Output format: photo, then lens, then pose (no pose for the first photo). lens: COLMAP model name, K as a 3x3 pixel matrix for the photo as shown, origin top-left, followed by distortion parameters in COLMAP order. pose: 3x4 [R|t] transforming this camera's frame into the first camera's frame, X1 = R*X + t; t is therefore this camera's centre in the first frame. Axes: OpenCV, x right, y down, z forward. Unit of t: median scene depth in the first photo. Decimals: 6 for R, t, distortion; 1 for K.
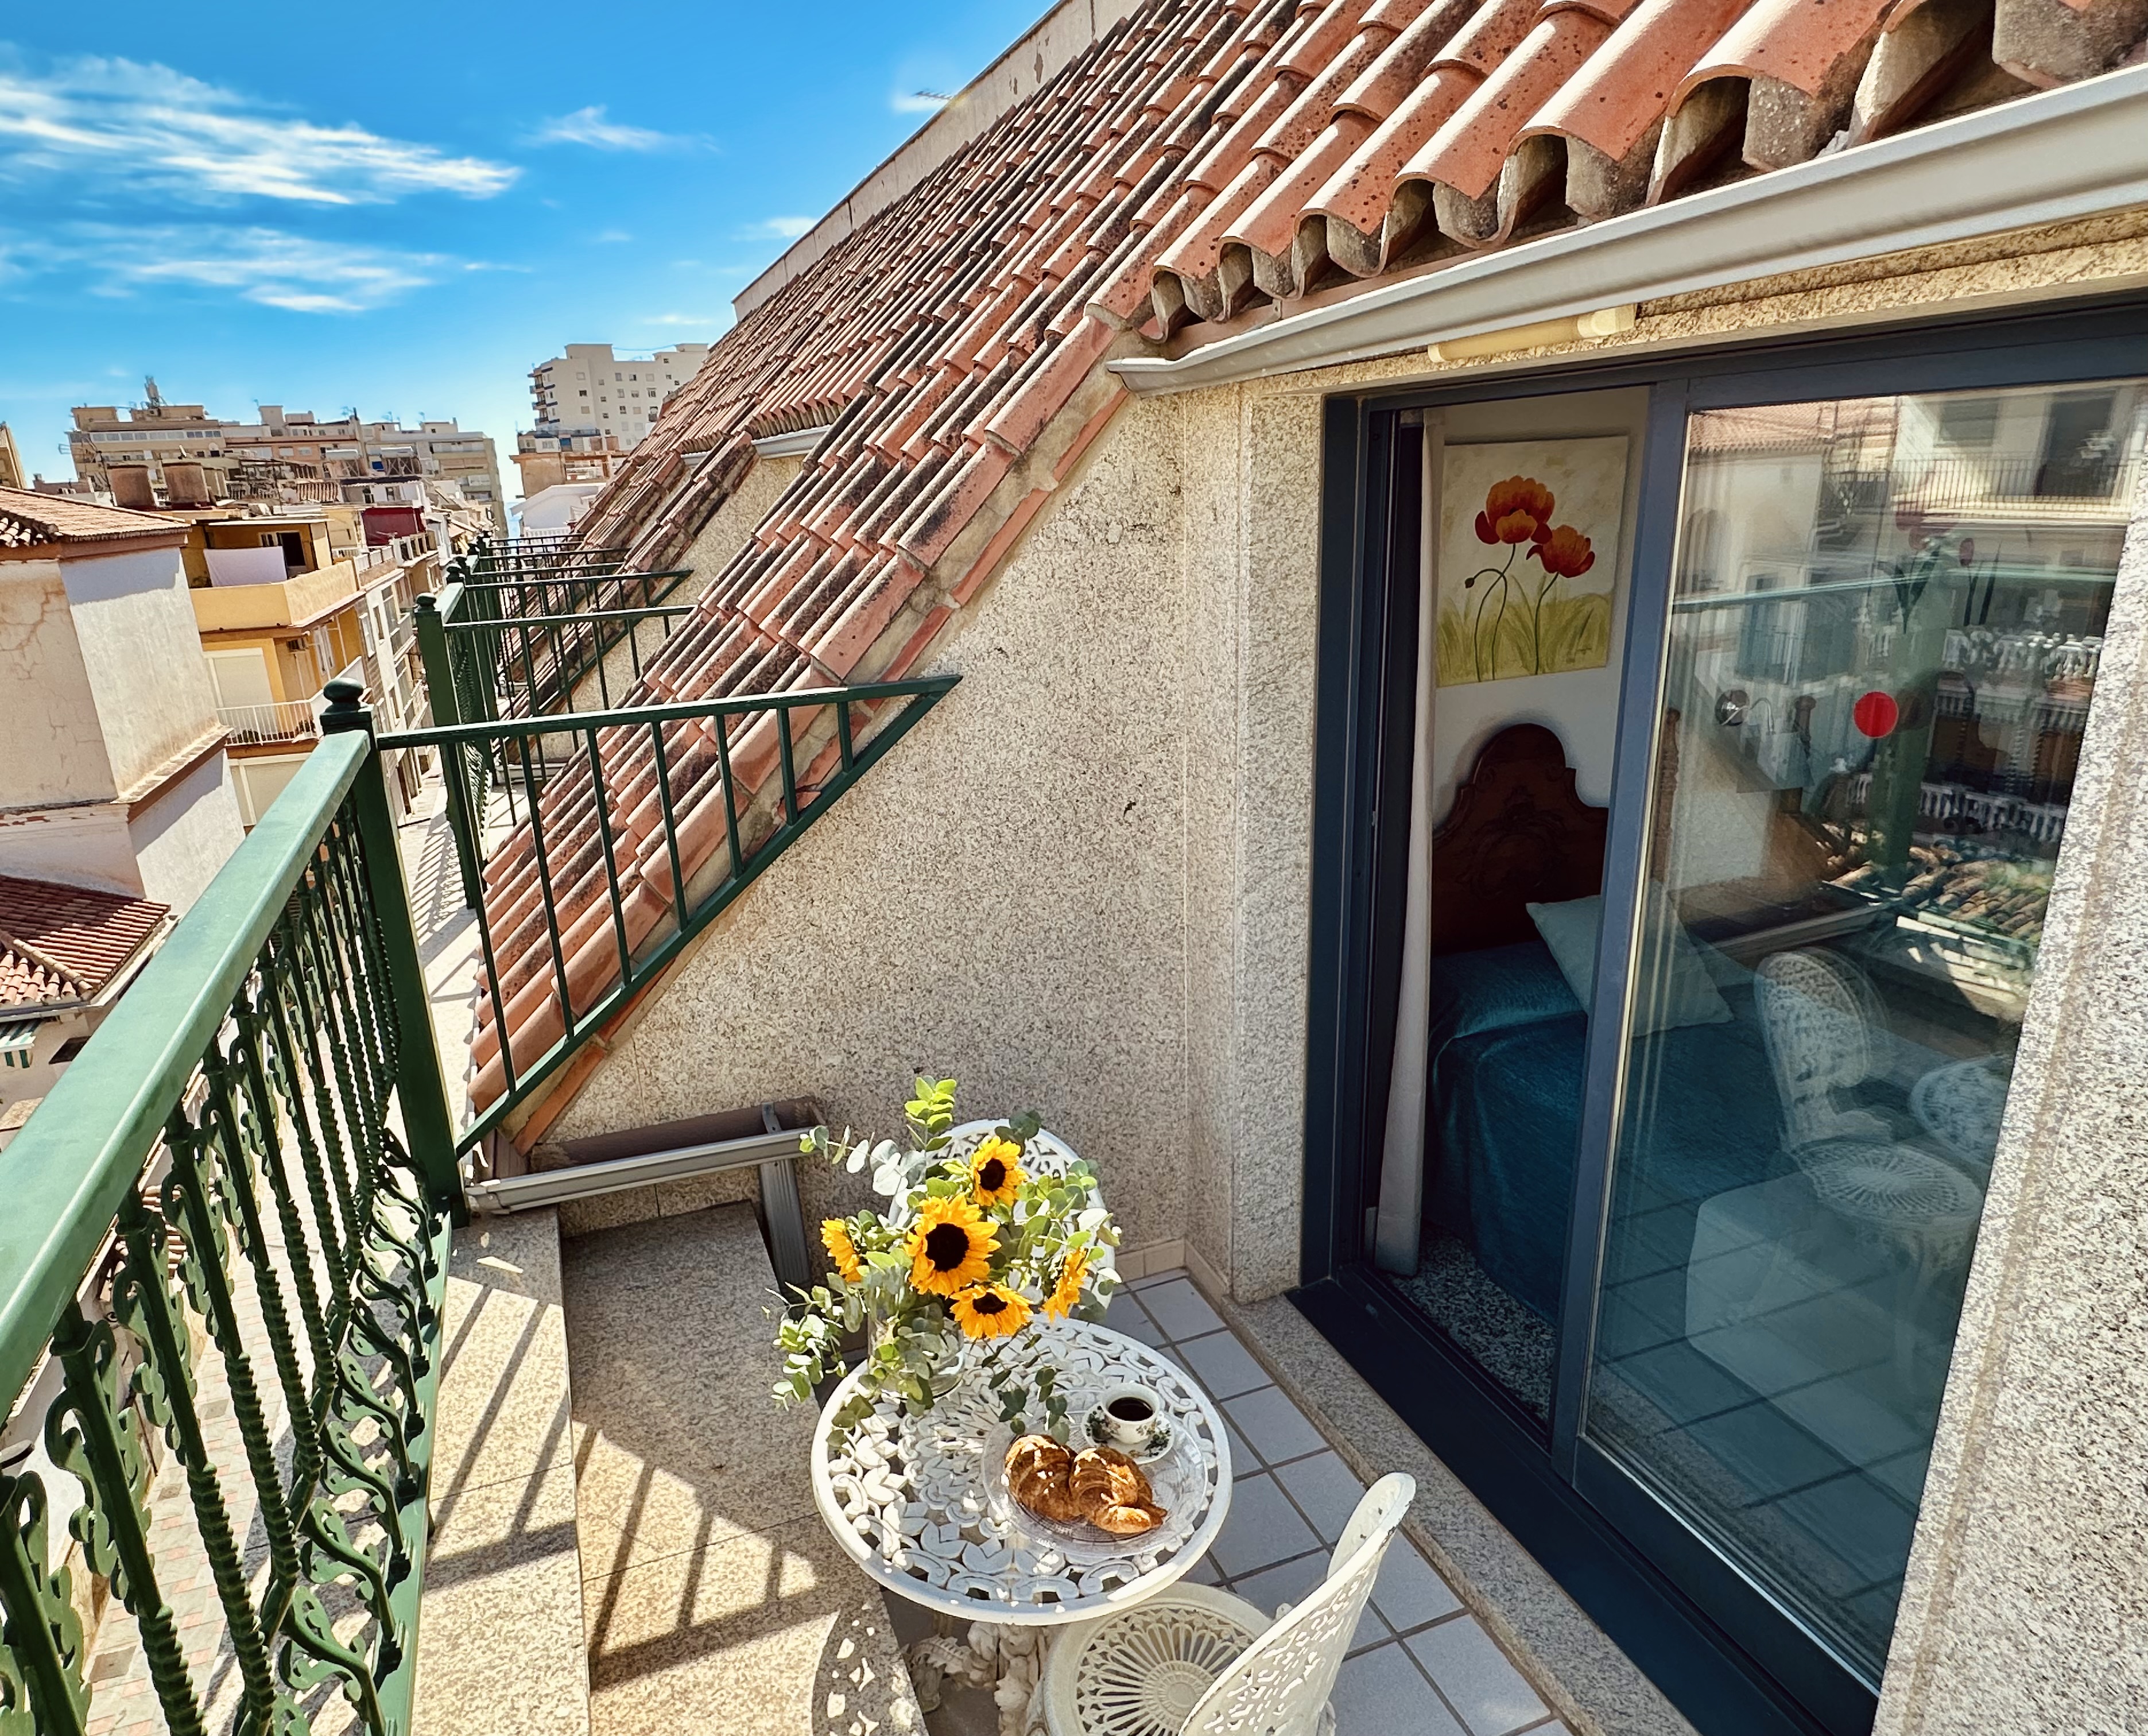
lens RADIAL K [[1305.3, 0, 1002.5], [0, 1305.3, 895.3], [0, 0, 1]] dist [-0.001683, -0.000384]
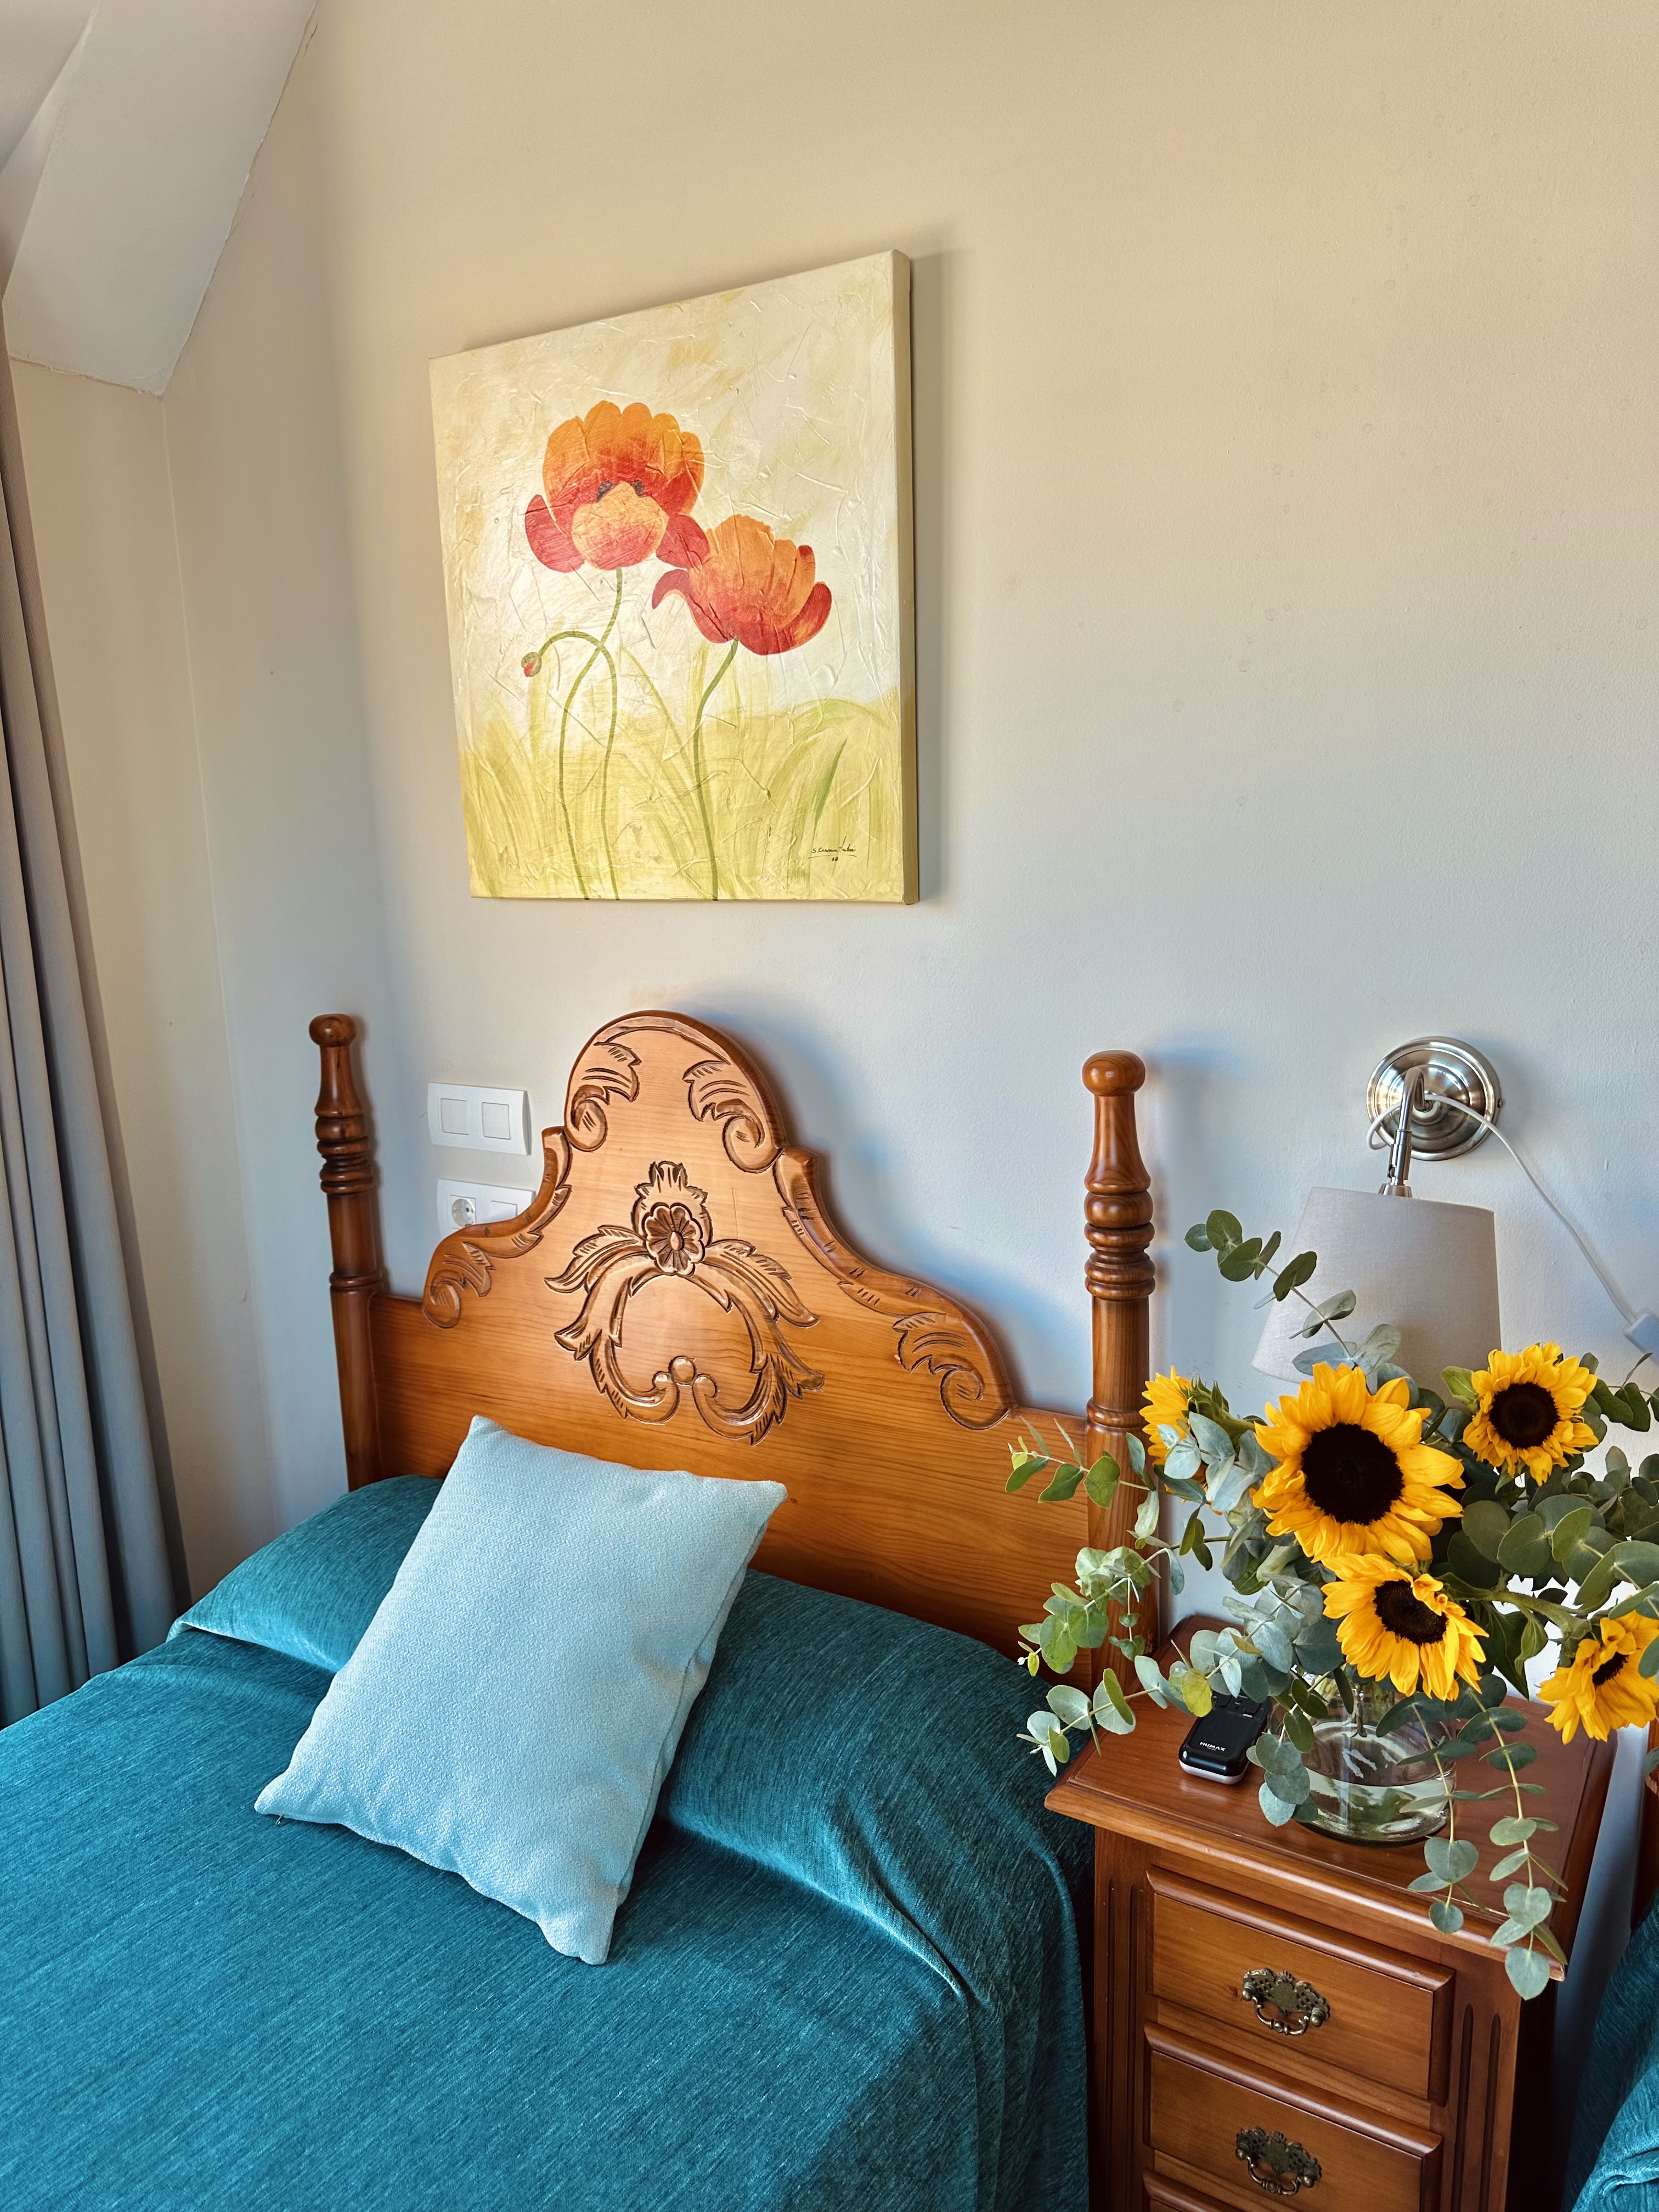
lens RADIAL K [[1554.1, 0, 826.9], [0, 1554.1, 1118.2], [0, 0, 1]] dist [0.133049, -0.268192]
pose [[0.628820, 0.186945, -0.754743, 0.854606], [-0.248471, 0.968085, 0.032773, -0.134070], [0.736782, 0.166923, 0.655202, 0.754608]]
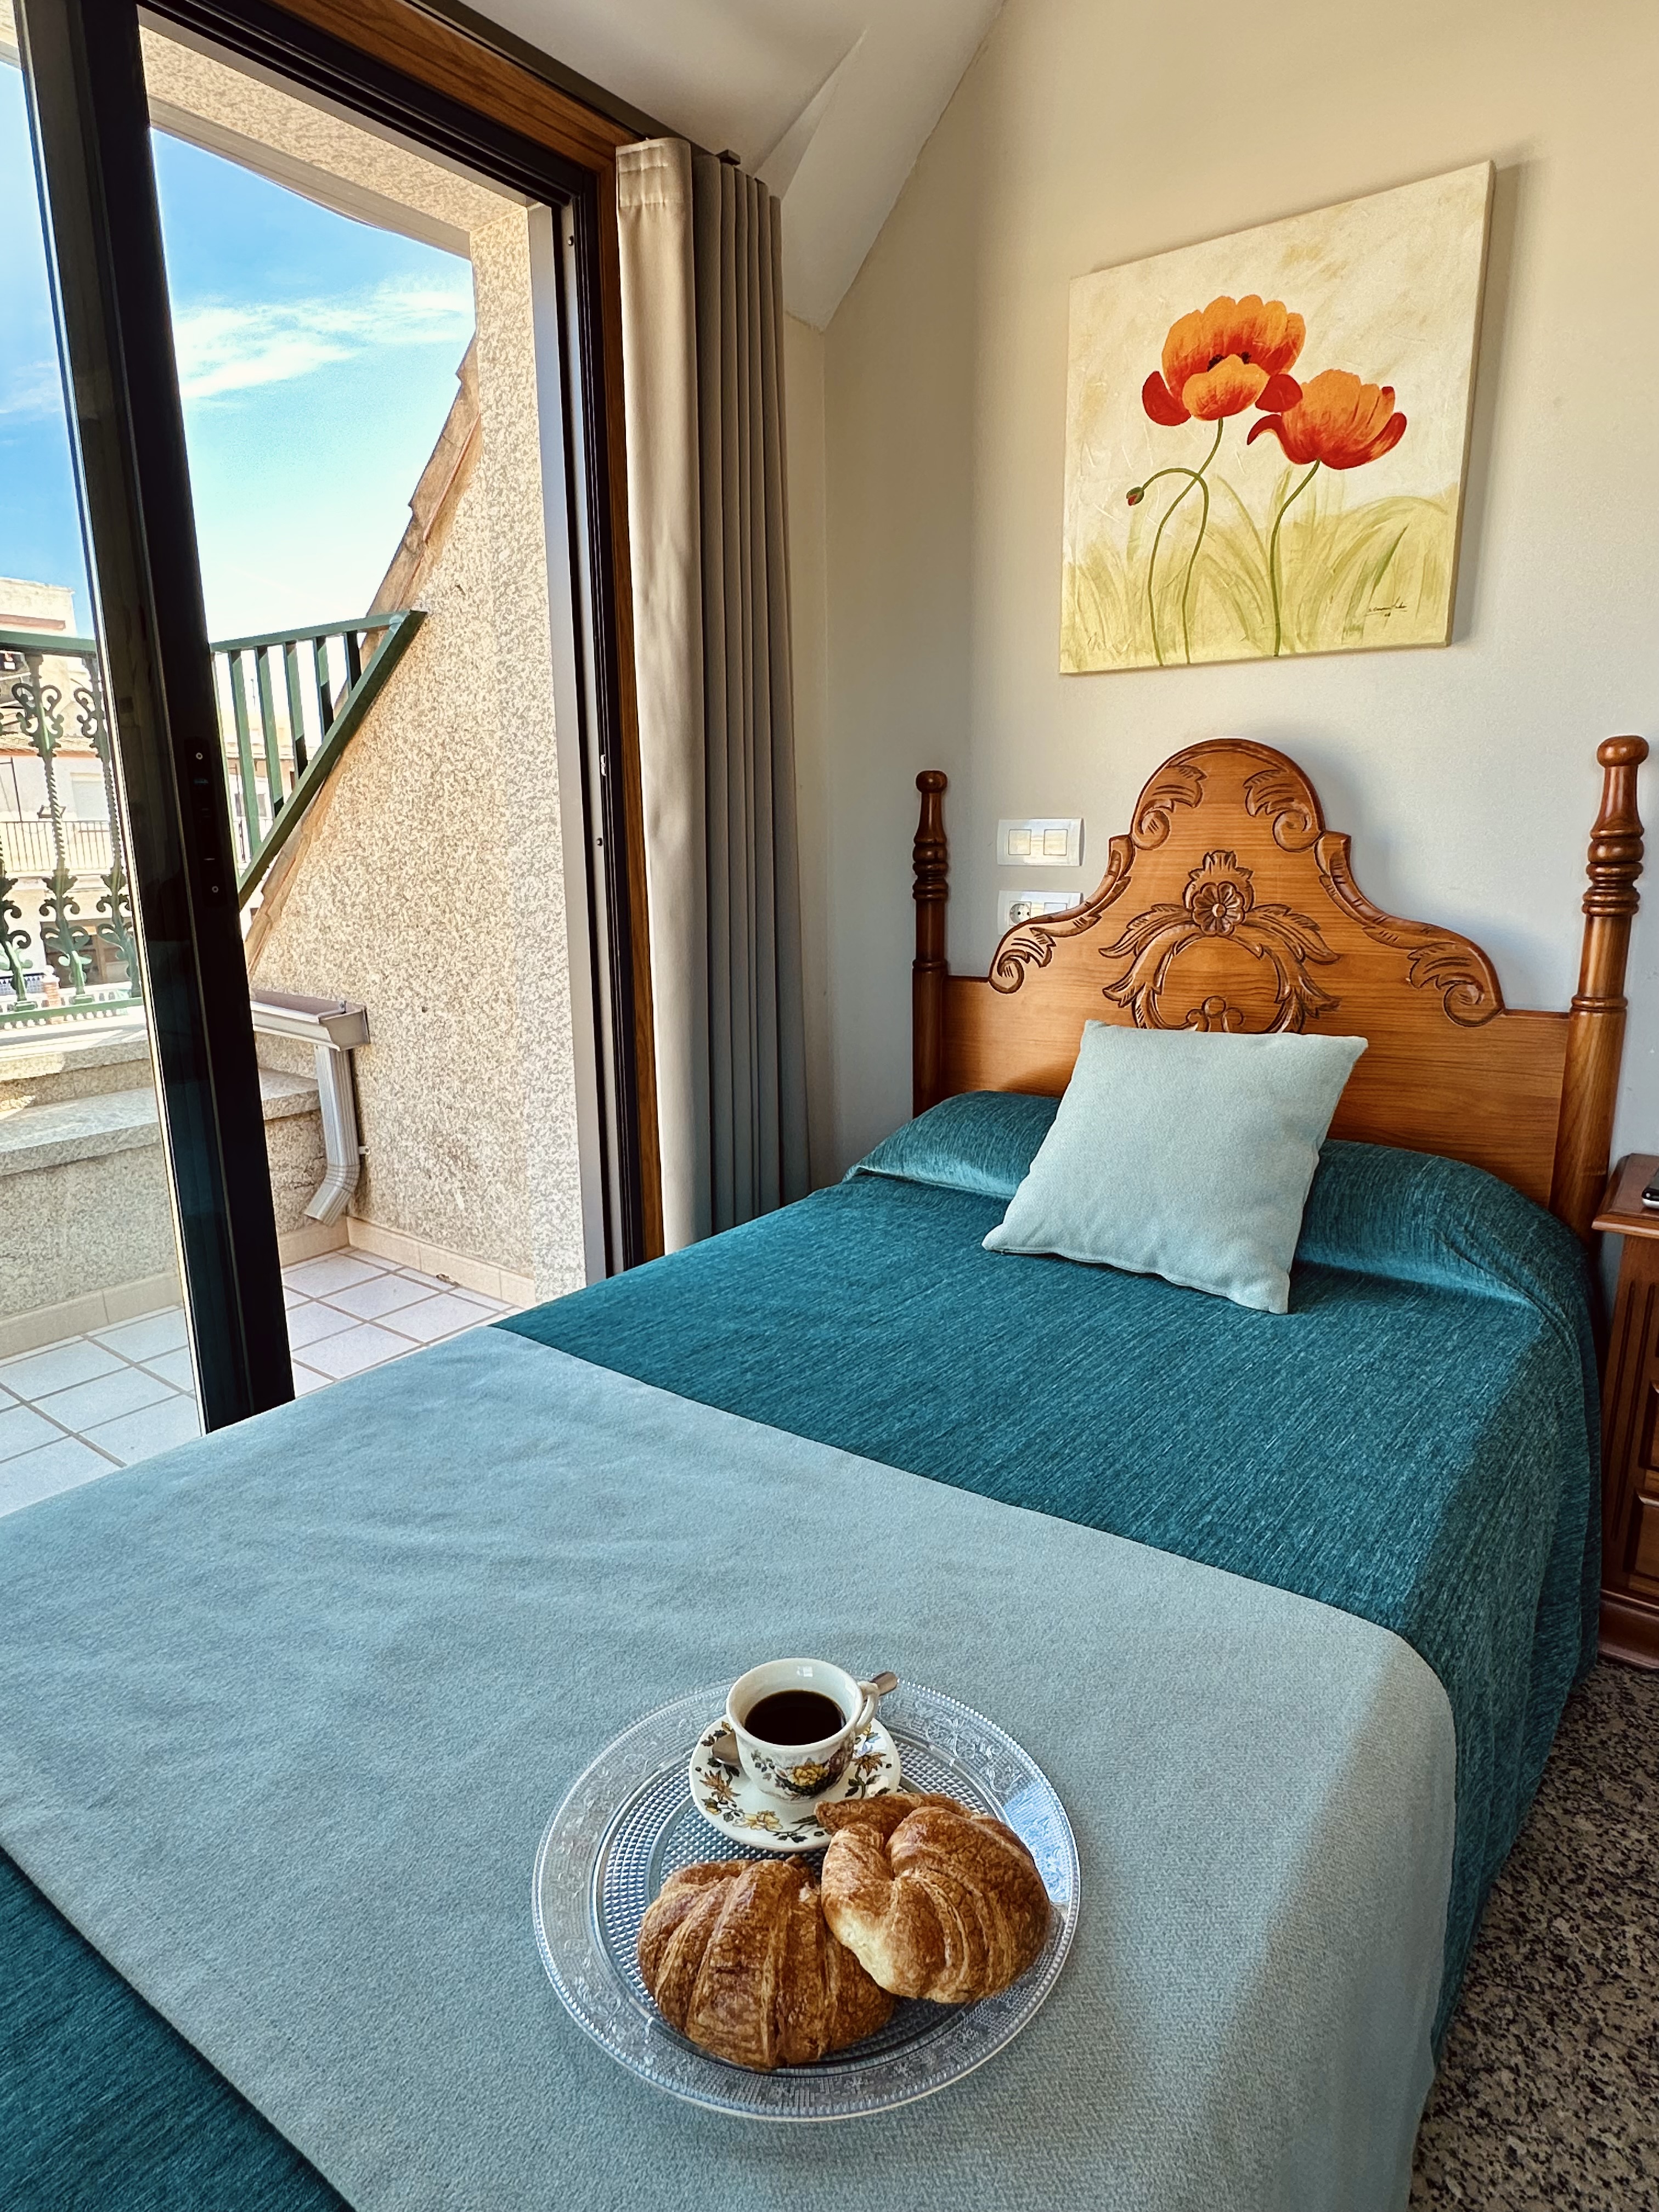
lens RADIAL K [[1244.2, 0, 805.1], [0, 1244.2, 1100.0], [0, 0, 1]] dist [-0.008684, 0.003063]
pose [[0.550723, 0.230651, -0.802187, 0.816567], [-0.275317, 0.957473, 0.086288, 0.028322], [0.787975, 0.173335, 0.590805, 0.579235]]
